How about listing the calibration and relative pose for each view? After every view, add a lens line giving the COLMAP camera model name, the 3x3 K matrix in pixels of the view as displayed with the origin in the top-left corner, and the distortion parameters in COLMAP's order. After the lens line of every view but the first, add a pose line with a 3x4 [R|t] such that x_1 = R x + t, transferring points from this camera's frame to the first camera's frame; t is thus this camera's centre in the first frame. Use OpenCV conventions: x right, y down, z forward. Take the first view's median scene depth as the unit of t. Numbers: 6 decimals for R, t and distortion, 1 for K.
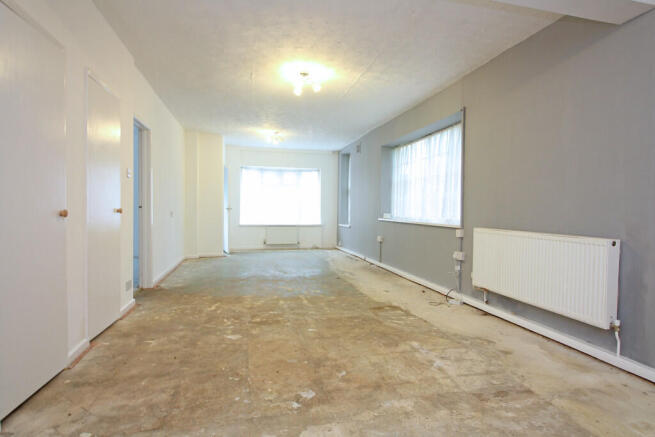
lens RADIAL K [[349.8, 0, 328.2], [0, 349.8, 217.4], [0, 0, 1]] dist [-0.006433, -0.003445]
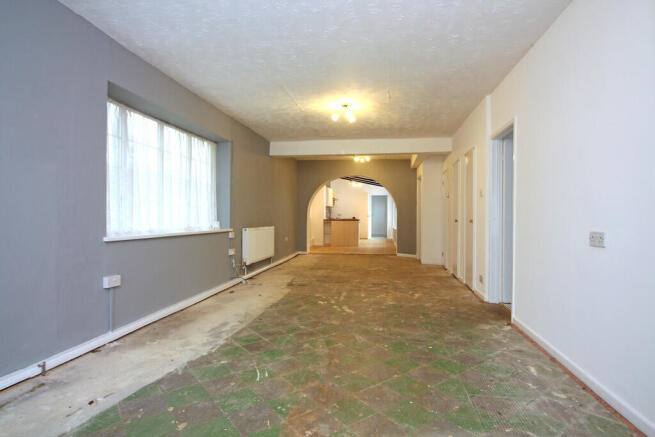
lens RADIAL K [[349.8, 0, 328.6], [0, 349.8, 217.3], [0, 0, 1]] dist [-0.006433, -0.003445]
pose [[-0.923423, 0.004494, 0.383758, -0.360024], [0.015826, 0.999527, 0.026376, -0.038648], [-0.383458, 0.030430, -0.923057, 1.636984]]
